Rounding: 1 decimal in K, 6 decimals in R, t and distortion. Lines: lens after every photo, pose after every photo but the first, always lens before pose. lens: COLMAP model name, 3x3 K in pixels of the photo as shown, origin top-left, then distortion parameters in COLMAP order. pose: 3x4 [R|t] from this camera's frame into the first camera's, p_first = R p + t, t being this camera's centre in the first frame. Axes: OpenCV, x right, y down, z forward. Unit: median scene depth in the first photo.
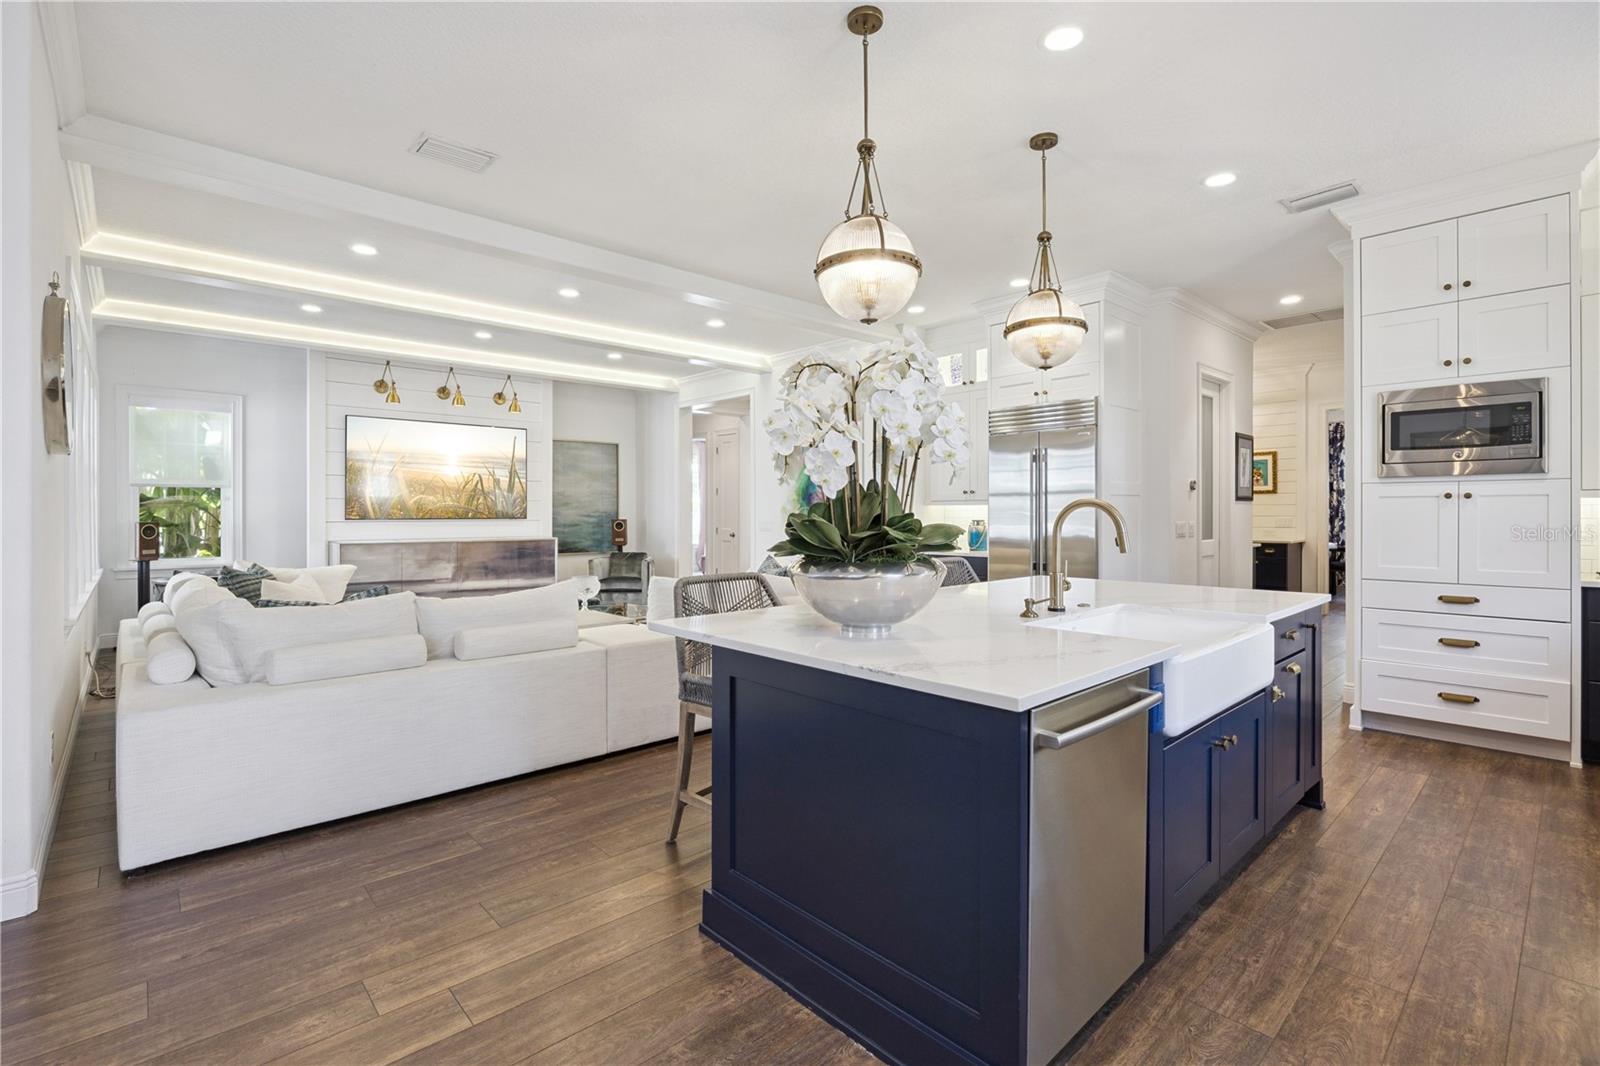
lens RADIAL K [[717.7, 0, 800.7], [0, 717.7, 514.8], [0, 0, 1]] dist [-0.000493, -0.000289]
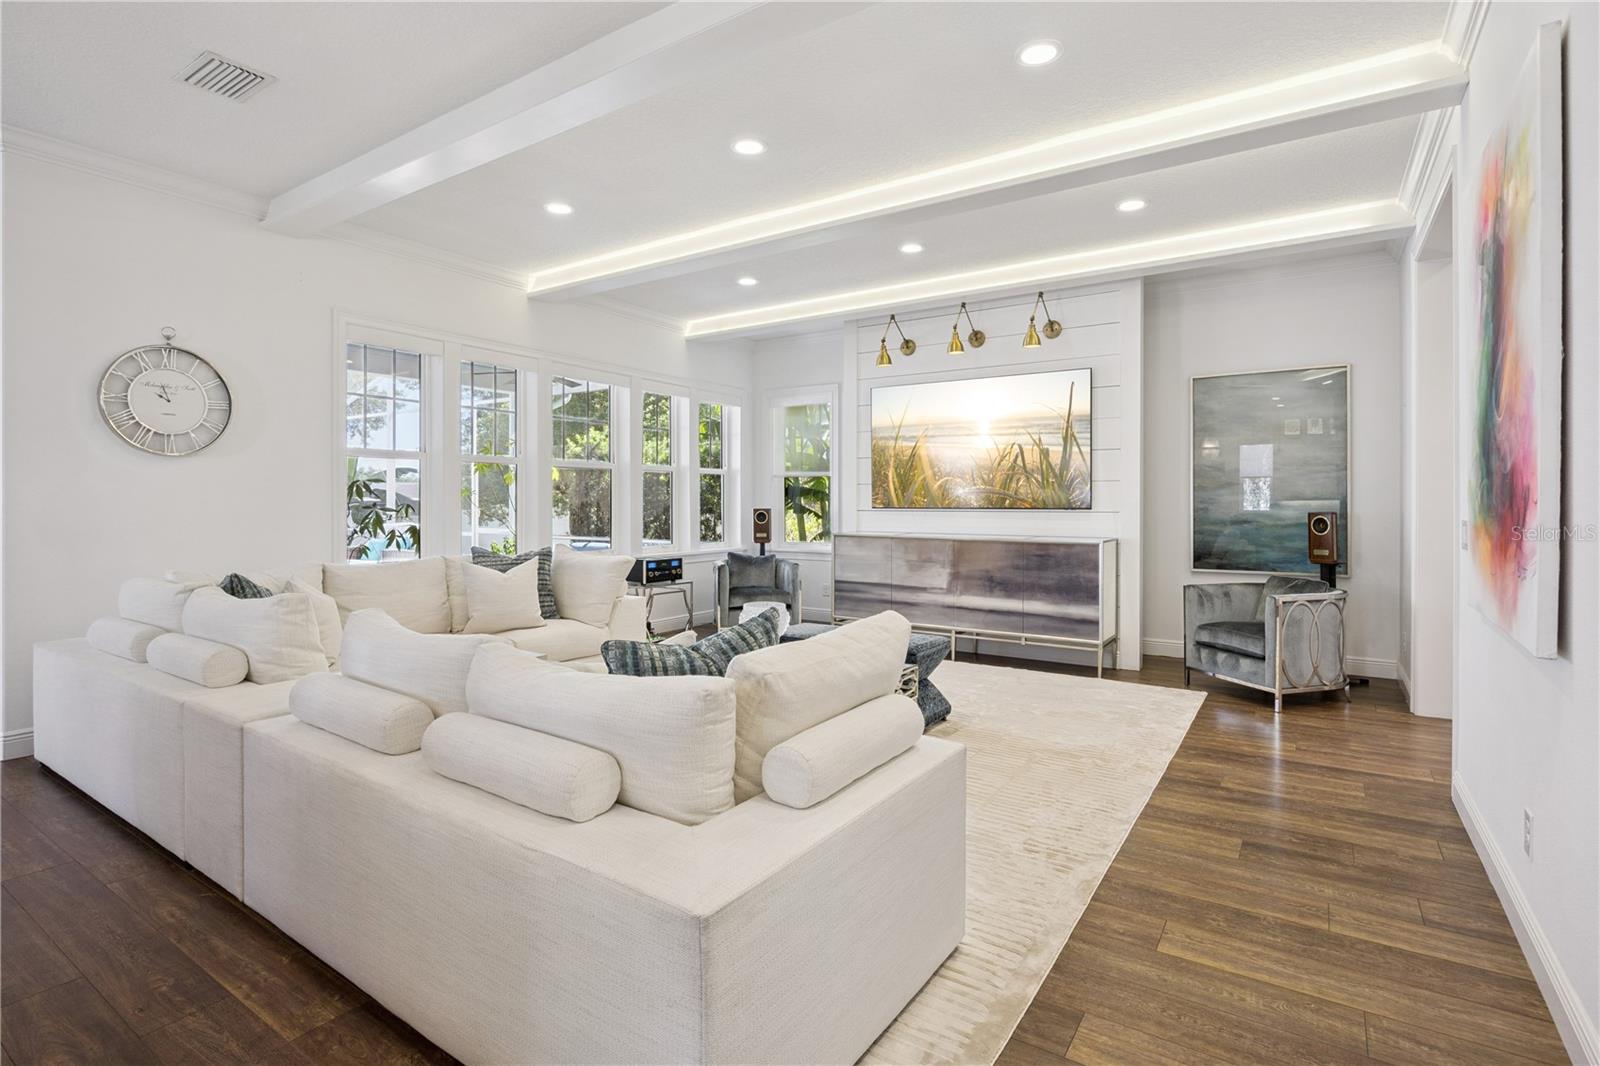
lens RADIAL K [[788.9, 0, 803.1], [0, 788.9, 510.4], [0, 0, 1]] dist [-0.002343, -0.000226]
pose [[0.244829, 0.000465, -0.969566, 0.244013], [-0.011014, 0.999937, -0.002301, 0.011580], [0.969504, 0.011242, 0.244818, 0.626338]]
